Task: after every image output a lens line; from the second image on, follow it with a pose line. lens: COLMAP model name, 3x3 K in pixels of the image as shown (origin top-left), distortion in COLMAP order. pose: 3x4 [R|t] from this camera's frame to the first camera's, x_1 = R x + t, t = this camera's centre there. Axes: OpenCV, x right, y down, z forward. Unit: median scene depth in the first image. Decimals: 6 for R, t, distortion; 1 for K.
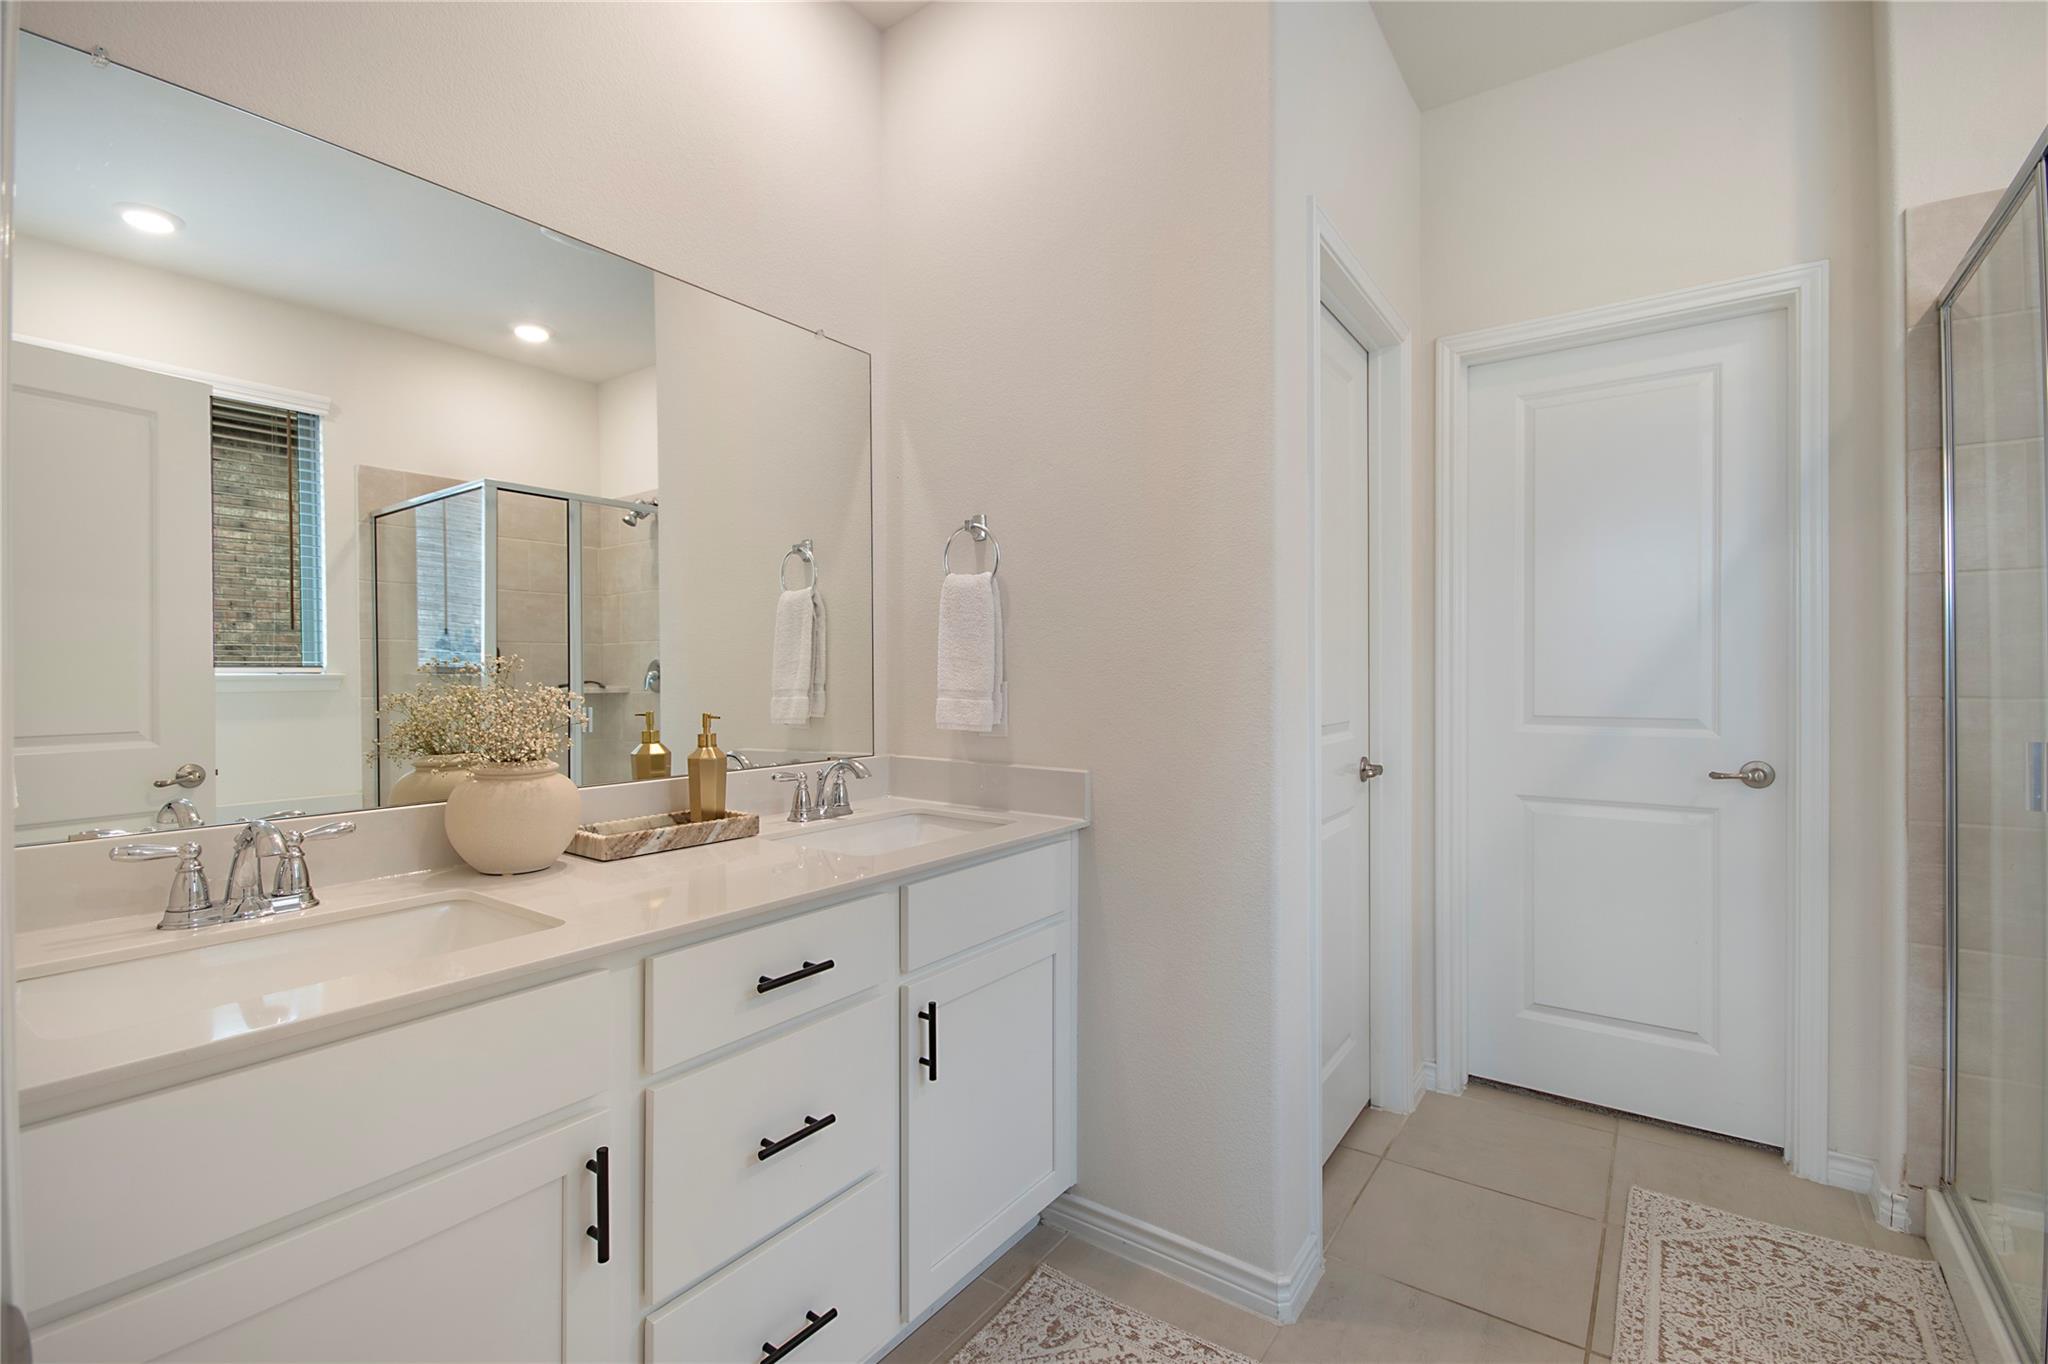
lens RADIAL K [[896.6, 0, 1018.2], [0, 896.6, 675.3], [0, 0, 1]] dist [0.001680, -0.012092]
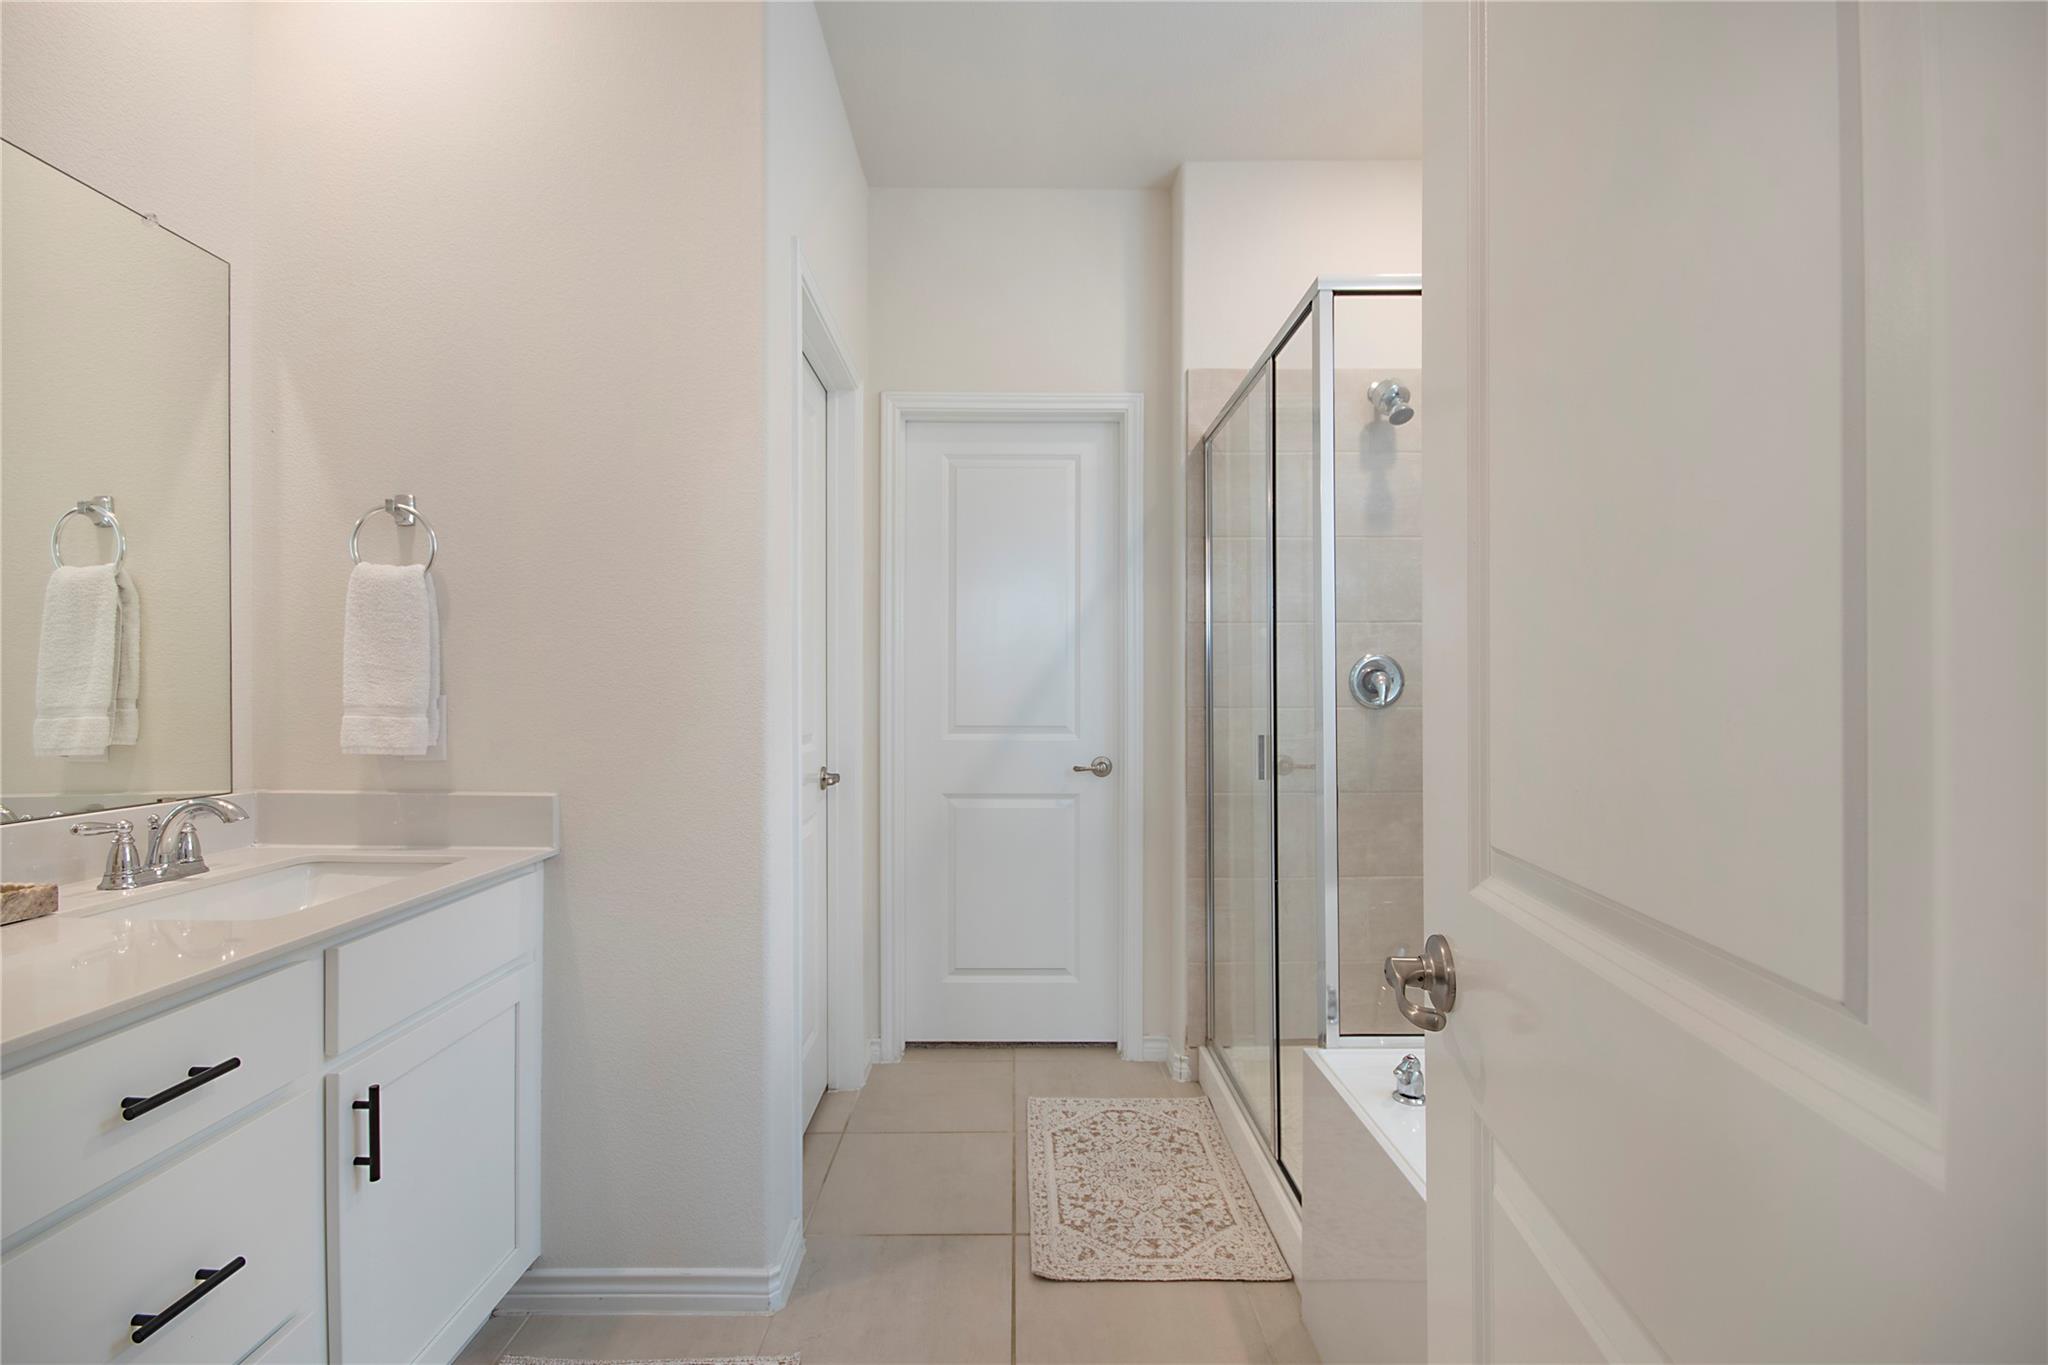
lens RADIAL K [[904.9, 0, 1024.1], [0, 904.9, 692.3], [0, 0, 1]] dist [-0.010152, -0.000056]
pose [[0.793573, 0.004586, 0.608458, -0.102757], [-0.002979, 0.999989, -0.003652, 0.005792], [-0.608468, 0.001086, 0.793577, -0.009356]]
